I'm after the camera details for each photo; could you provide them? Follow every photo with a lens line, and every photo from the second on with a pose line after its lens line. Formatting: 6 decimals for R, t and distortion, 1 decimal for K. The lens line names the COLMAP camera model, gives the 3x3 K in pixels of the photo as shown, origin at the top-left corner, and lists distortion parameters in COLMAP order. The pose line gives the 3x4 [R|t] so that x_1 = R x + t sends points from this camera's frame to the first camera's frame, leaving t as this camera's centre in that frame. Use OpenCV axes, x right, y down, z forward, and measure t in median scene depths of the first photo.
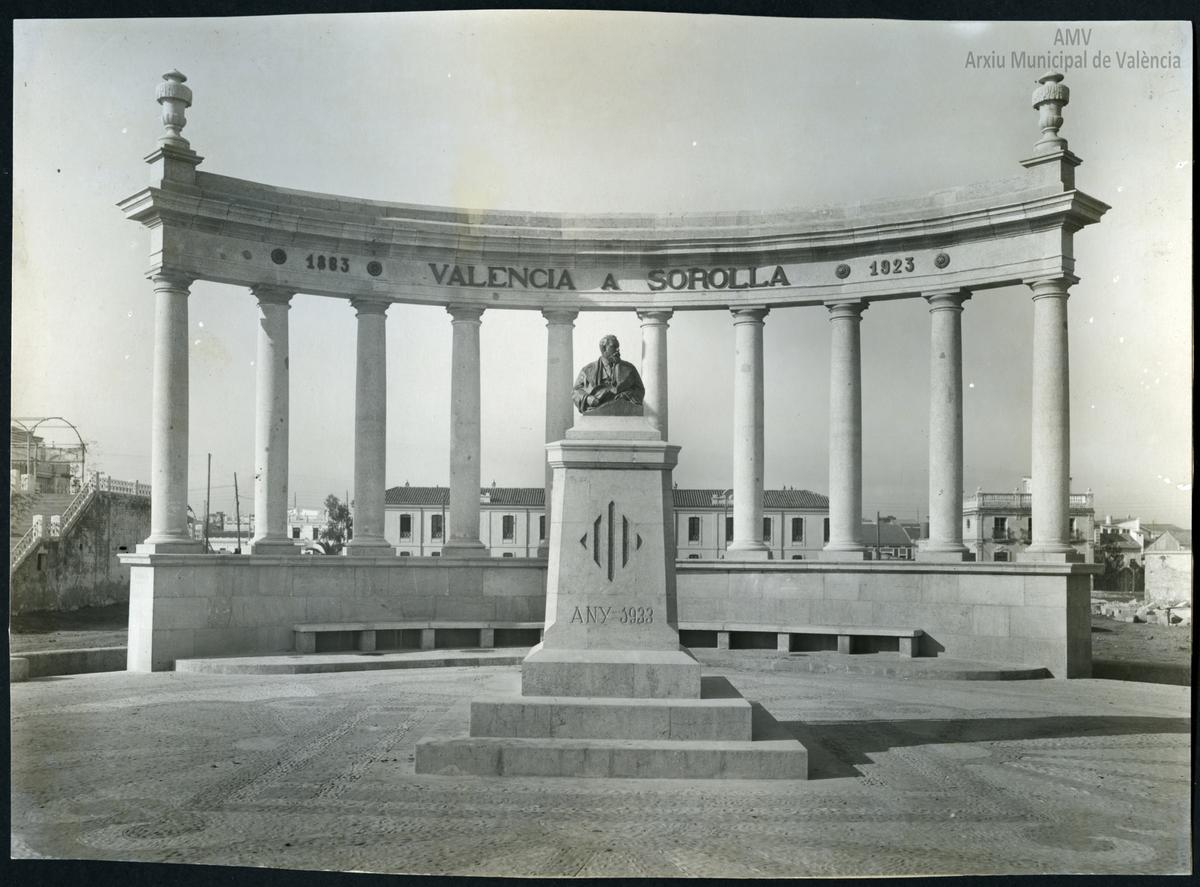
lens RADIAL K [[1316.9, 0, 519.5], [0, 1316.9, 512.3], [0, 0, 1]] dist [0.006951, 0.050512]
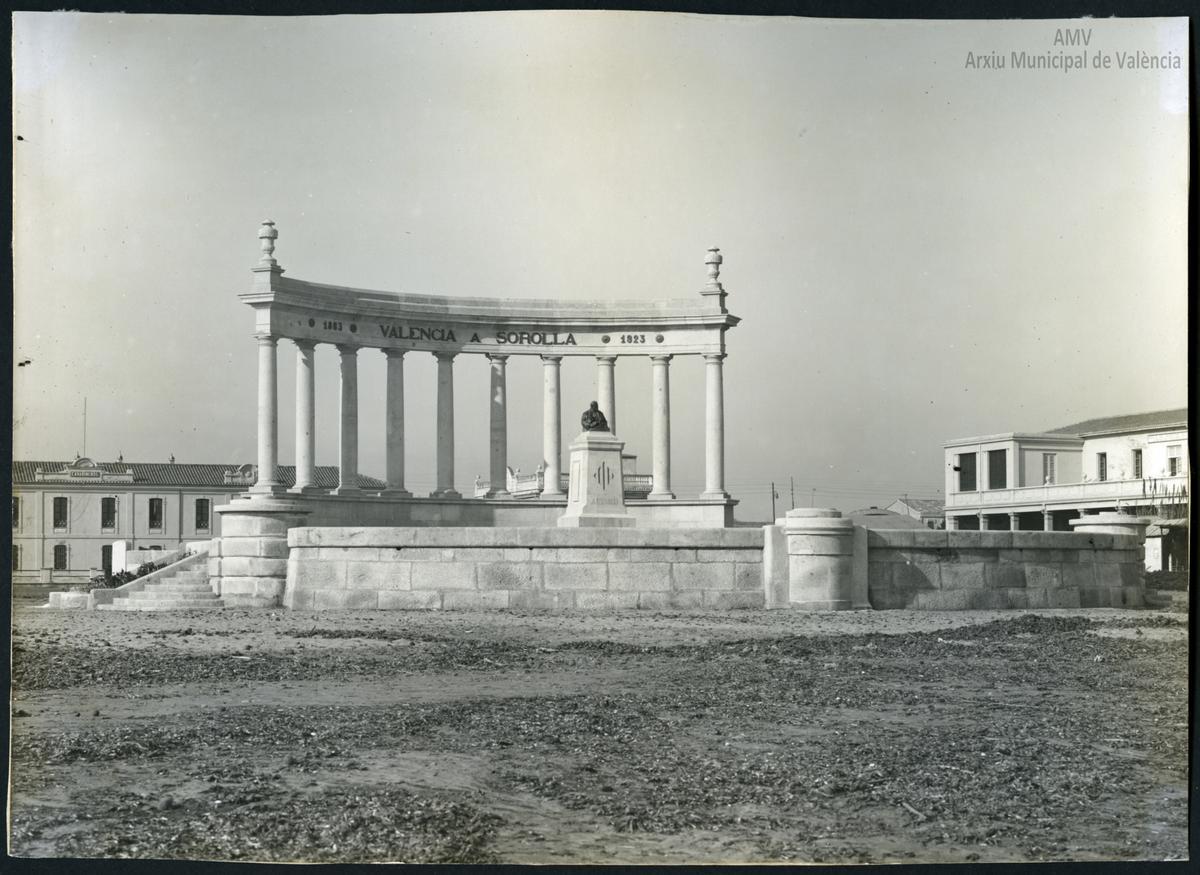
lens RADIAL K [[1855.4, 0, 600.0], [0, 1855.4, 437.5], [0, 0, 1]] dist [-0.115063, 0.061079]
pose [[0.926232, 0.016287, 0.376601, -0.743905], [-0.003672, 0.999409, -0.034192, 0.039001], [-0.376935, 0.030287, 0.925744, -1.392559]]
